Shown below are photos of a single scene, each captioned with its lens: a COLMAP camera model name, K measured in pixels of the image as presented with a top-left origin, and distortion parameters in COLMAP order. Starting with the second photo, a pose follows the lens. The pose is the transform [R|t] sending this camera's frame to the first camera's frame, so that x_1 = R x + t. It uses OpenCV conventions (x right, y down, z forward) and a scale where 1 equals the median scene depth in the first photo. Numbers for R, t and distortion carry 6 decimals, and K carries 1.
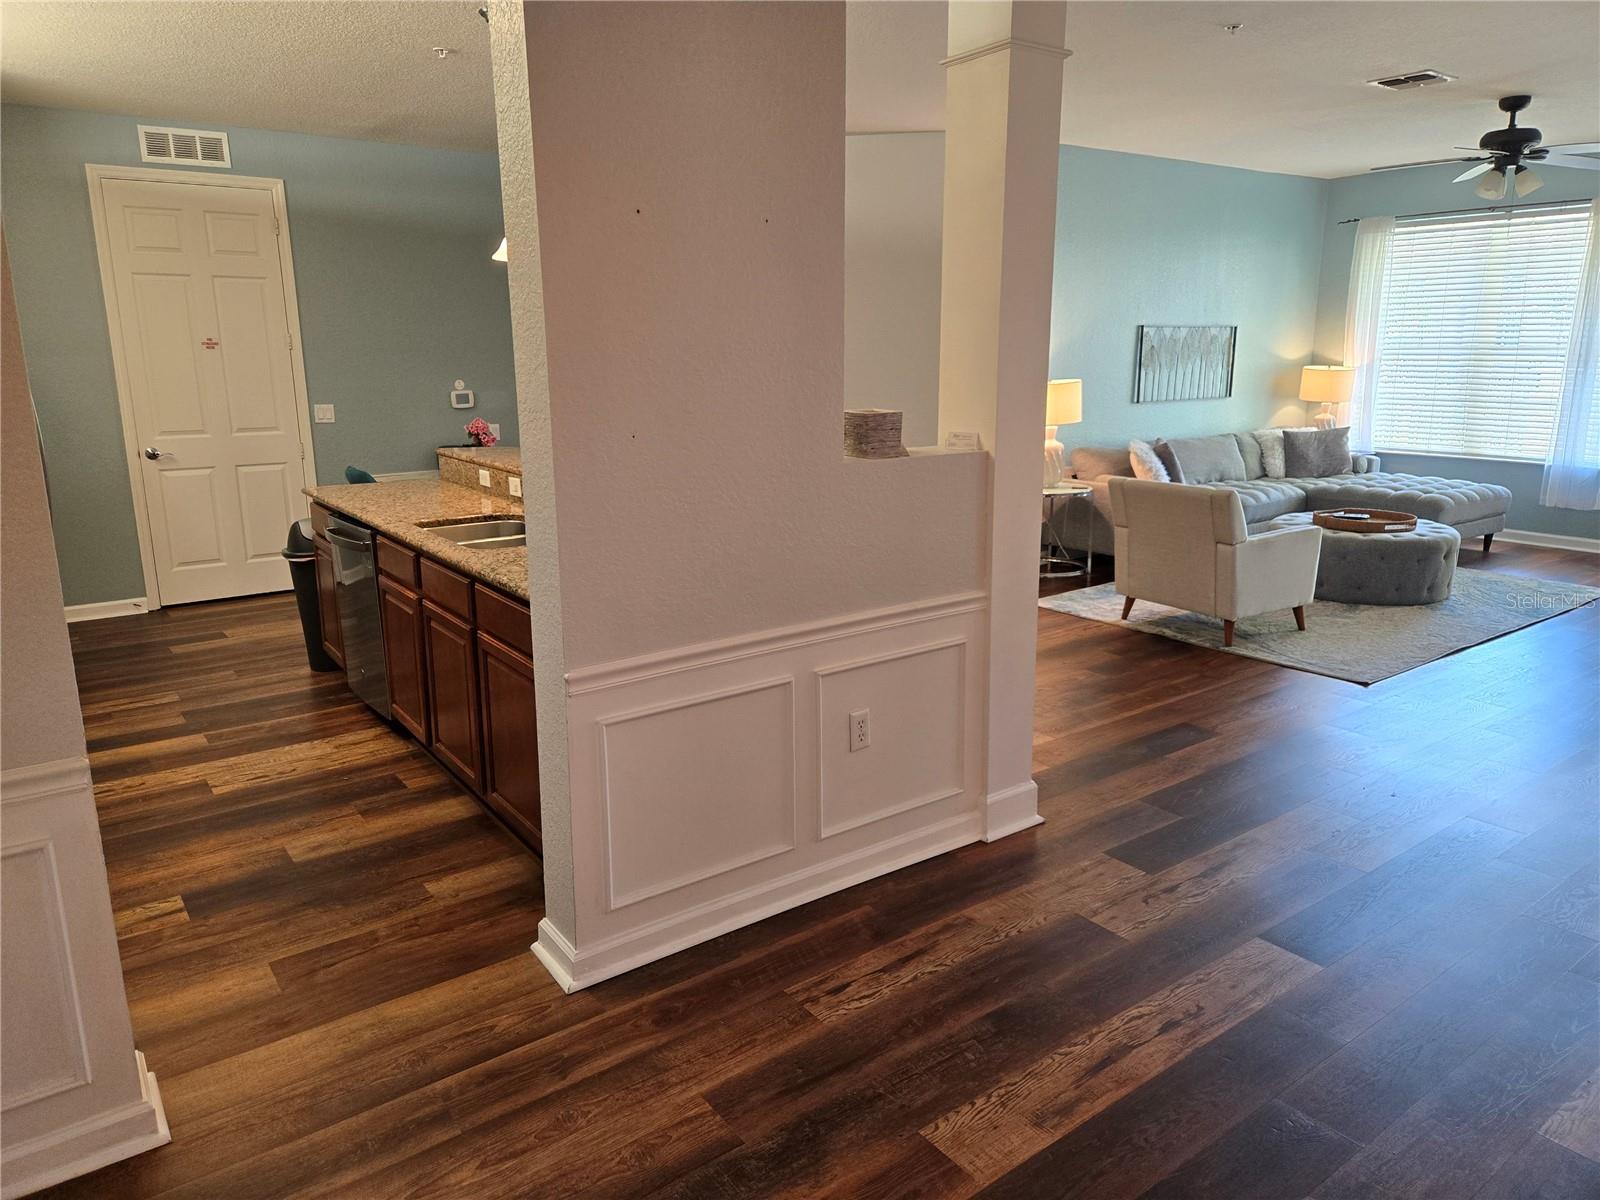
lens RADIAL K [[1075.1, 0, 791.5], [0, 1075.1, 577.2], [0, 0, 1]] dist [0.082334, -0.070885]
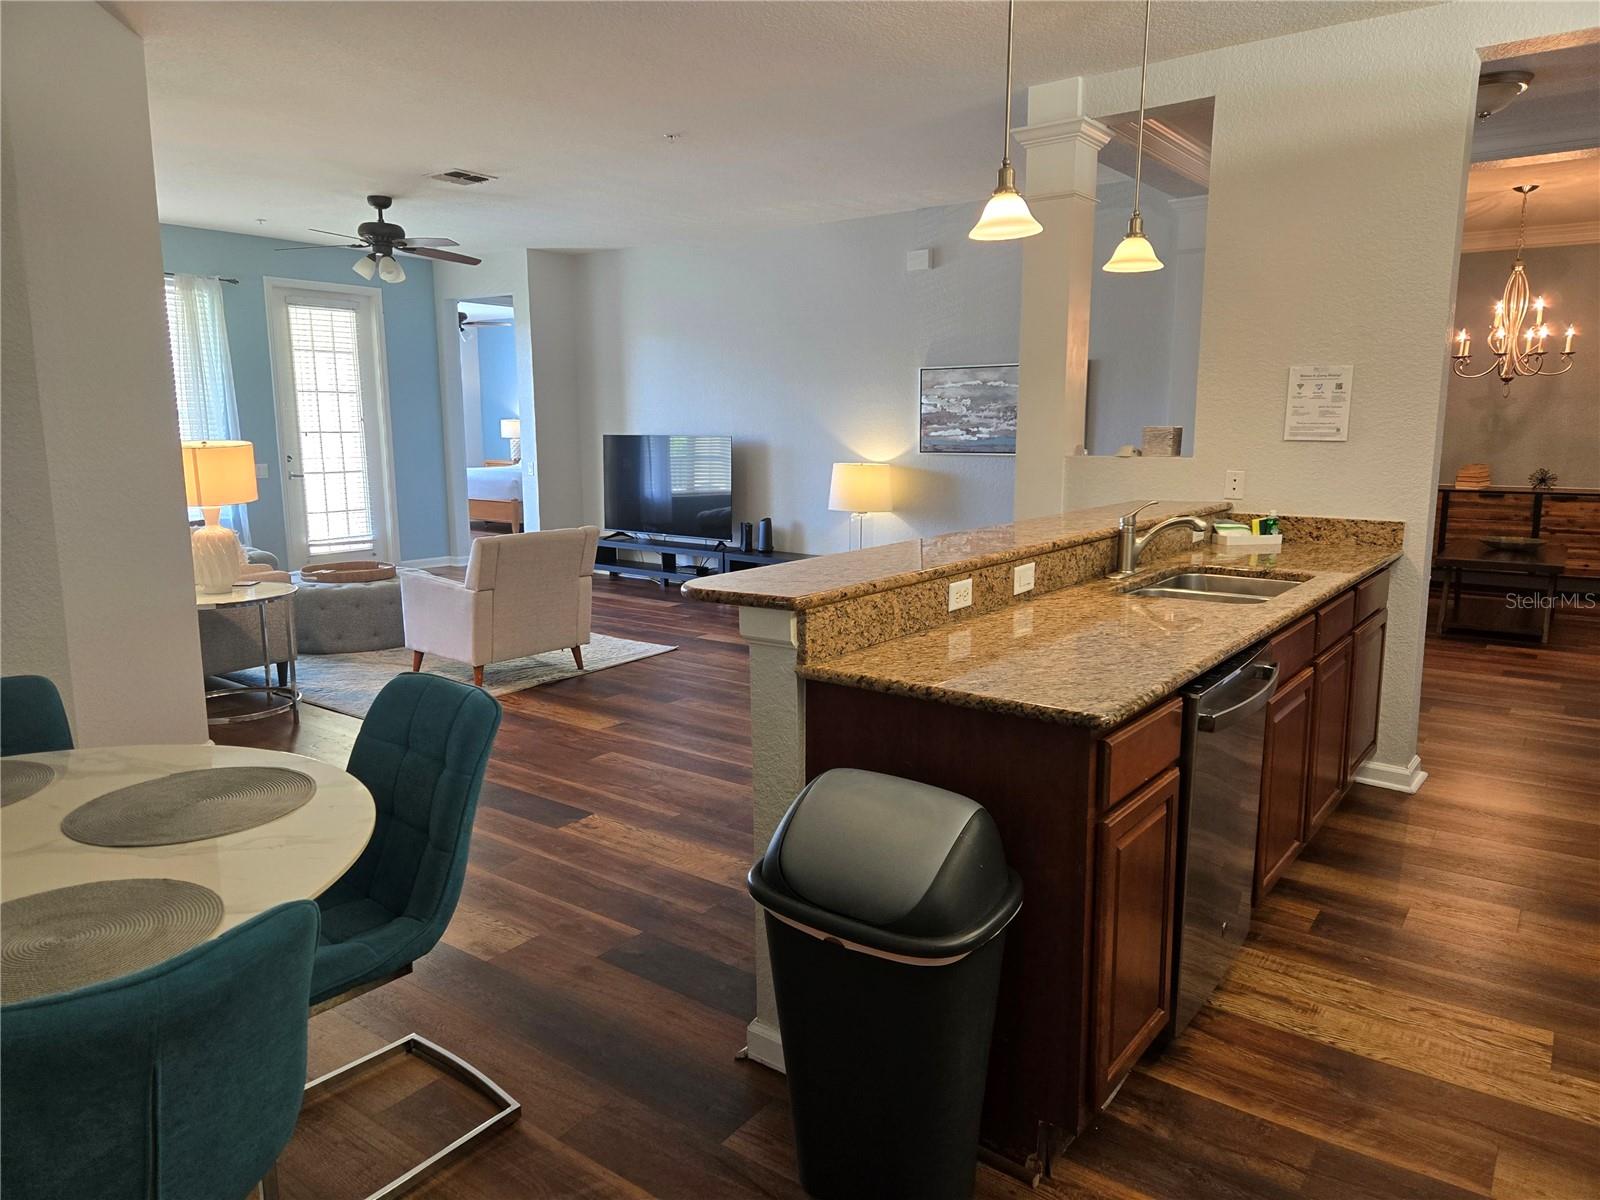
lens RADIAL K [[1076.2, 0, 773.5], [0, 1076.2, 581.5], [0, 0, 1]] dist [0.080743, -0.070180]
pose [[-0.287147, -0.136403, 0.948125, -0.932633], [0.207085, 0.957562, 0.200478, -0.272923], [-0.935234, 0.253909, -0.246714, 1.456941]]
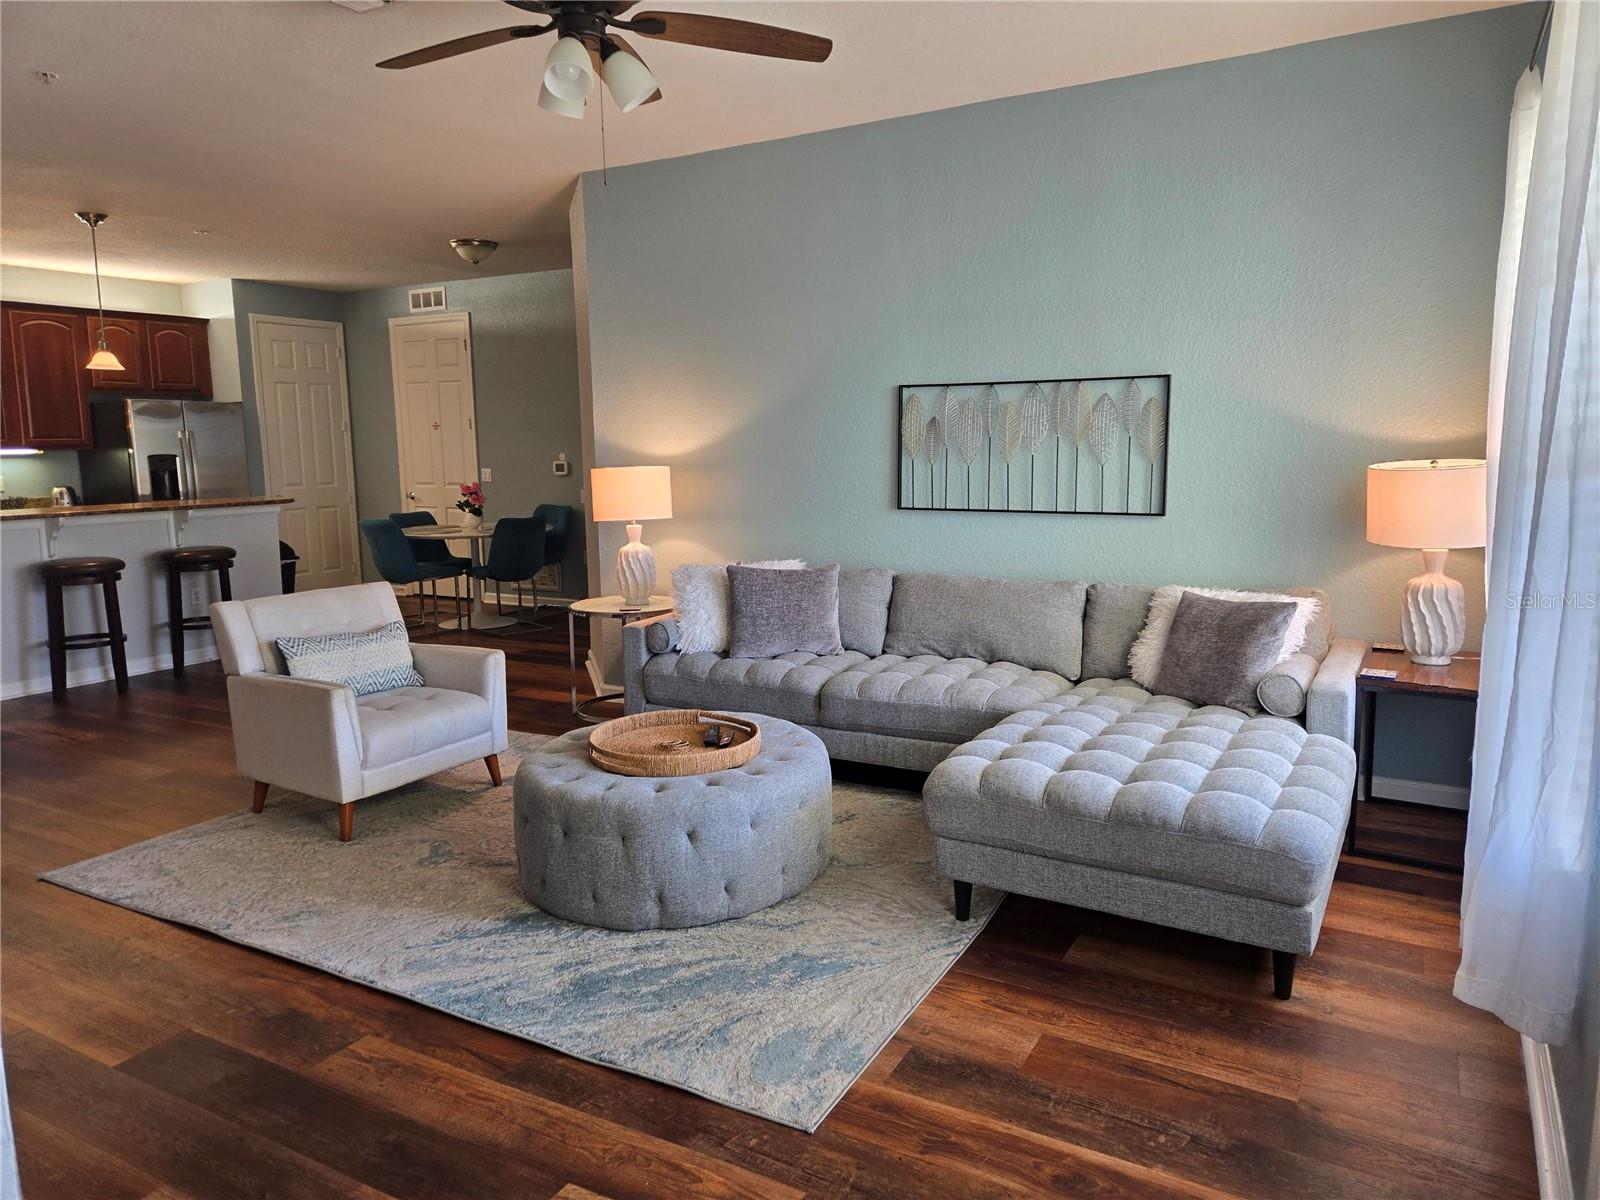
lens RADIAL K [[1074.0, 0, 803.7], [0, 1074.0, 576.8], [0, 0, 1]] dist [0.088905, -0.079784]
pose [[0.407185, 0.120276, -0.905391, 1.690710], [-0.180225, 0.982382, 0.049451, -0.280775], [0.895388, 0.143039, 0.421688, 1.374107]]
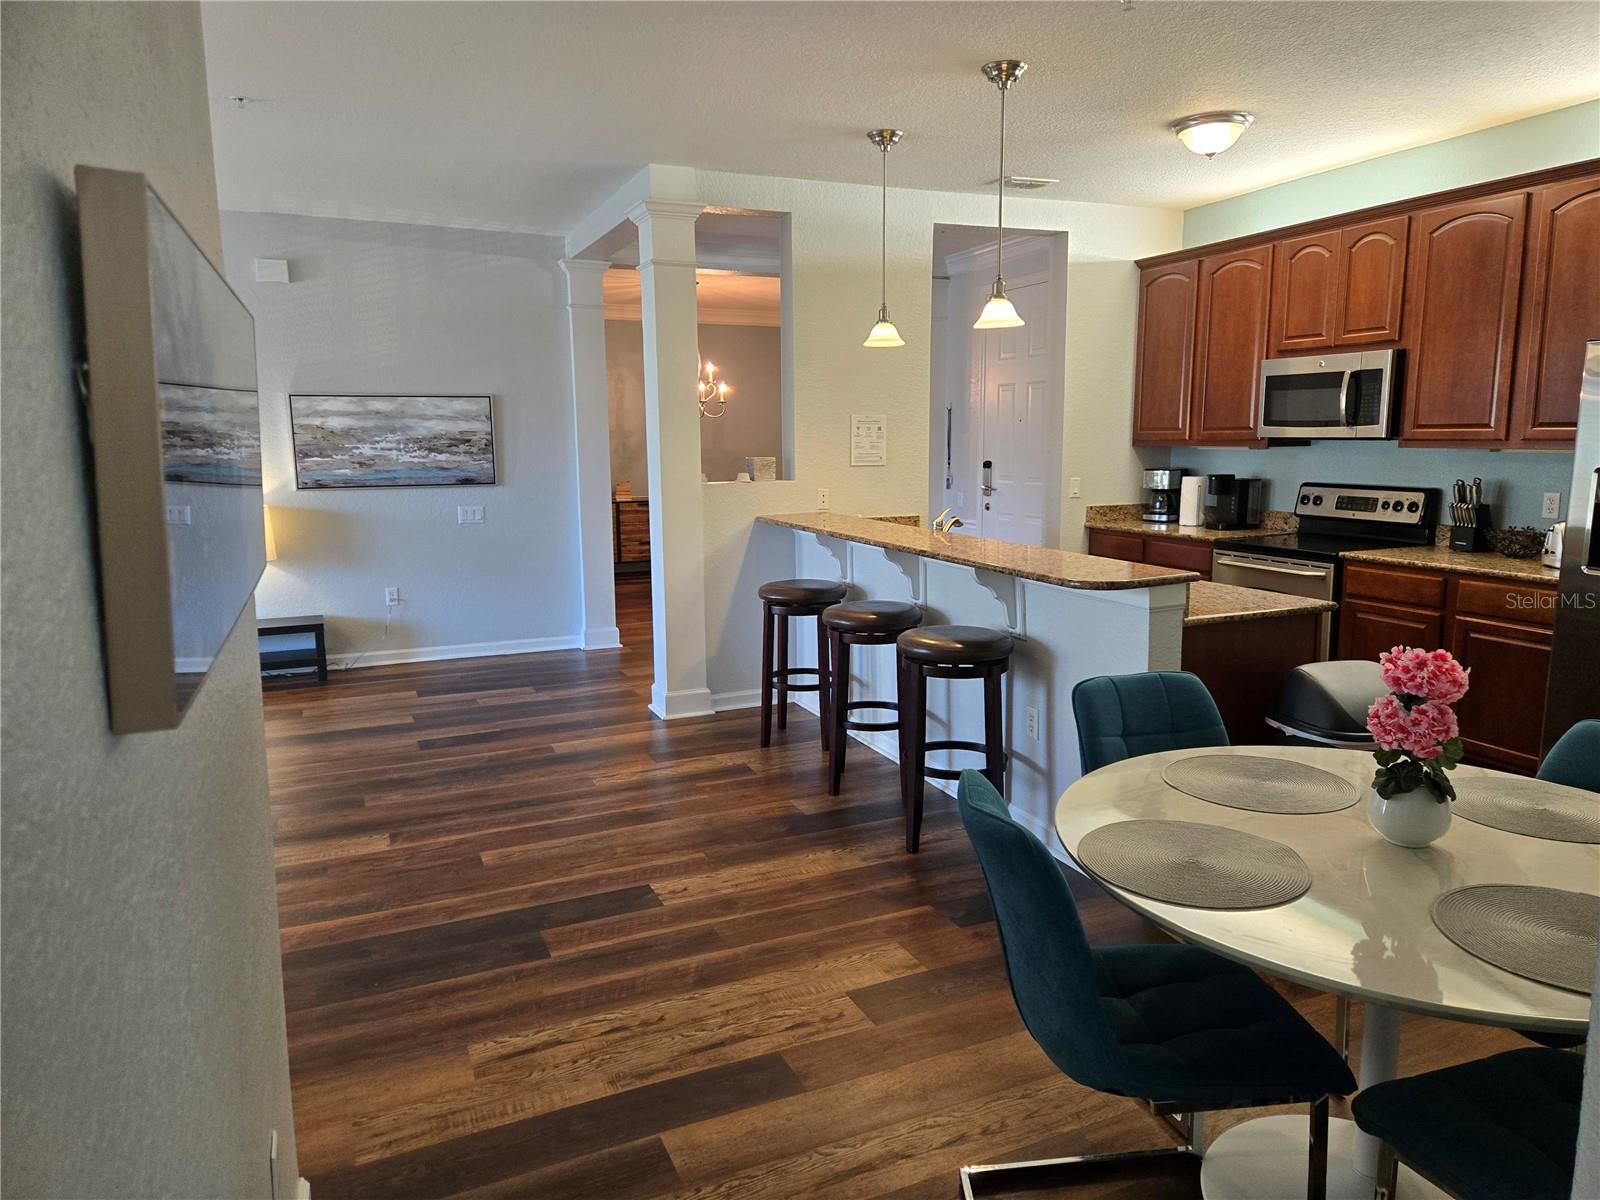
lens RADIAL K [[1077.8, 0, 816.0], [0, 1077.8, 596.8], [0, 0, 1]] dist [0.086944, -0.082845]
pose [[-0.980117, -0.013915, 0.197934, -0.306950], [0.057535, 0.934752, 0.350612, -0.446119], [-0.189897, 0.355029, -0.915365, 2.138171]]
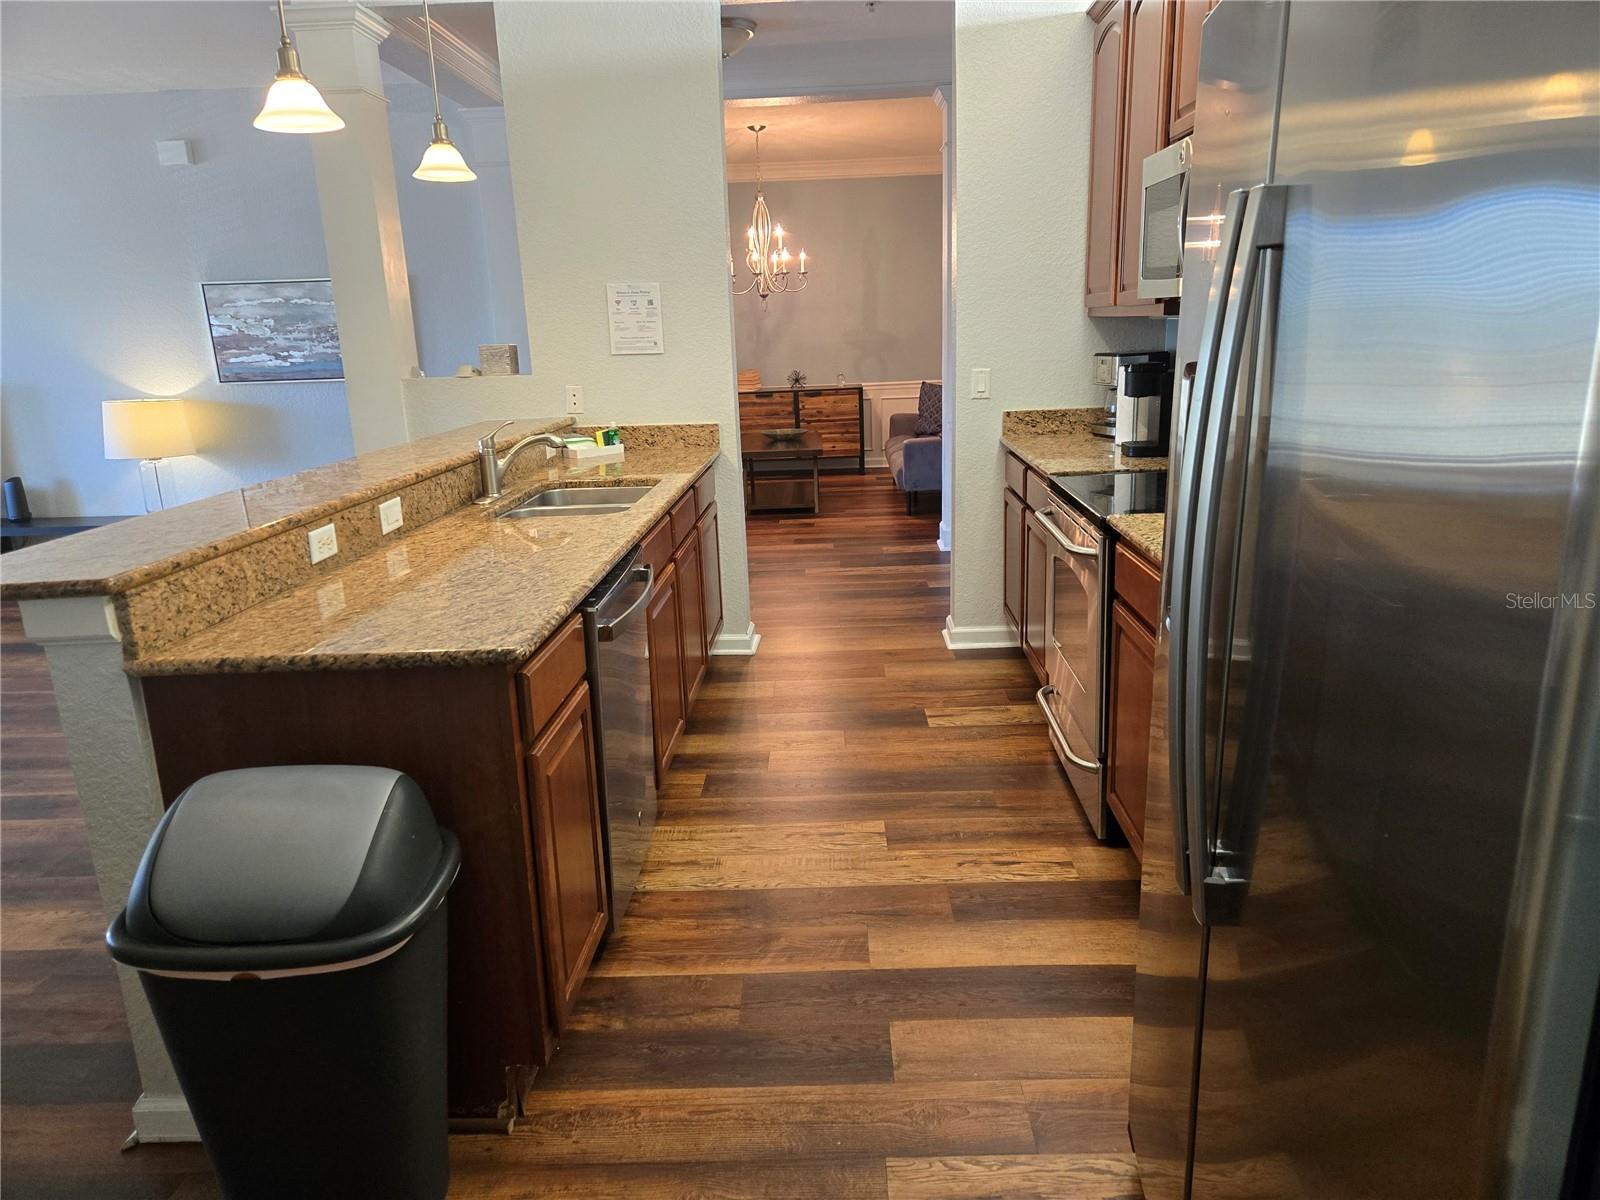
lens RADIAL K [[1074.0, 0, 803.7], [0, 1074.0, 576.8], [0, 0, 1]] dist [0.088905, -0.079784]
pose [[-0.794048, -0.104002, 0.598892, -0.900854], [0.169585, 0.908231, 0.382567, -0.273877], [-0.583720, 0.405339, -0.703542, 1.459138]]
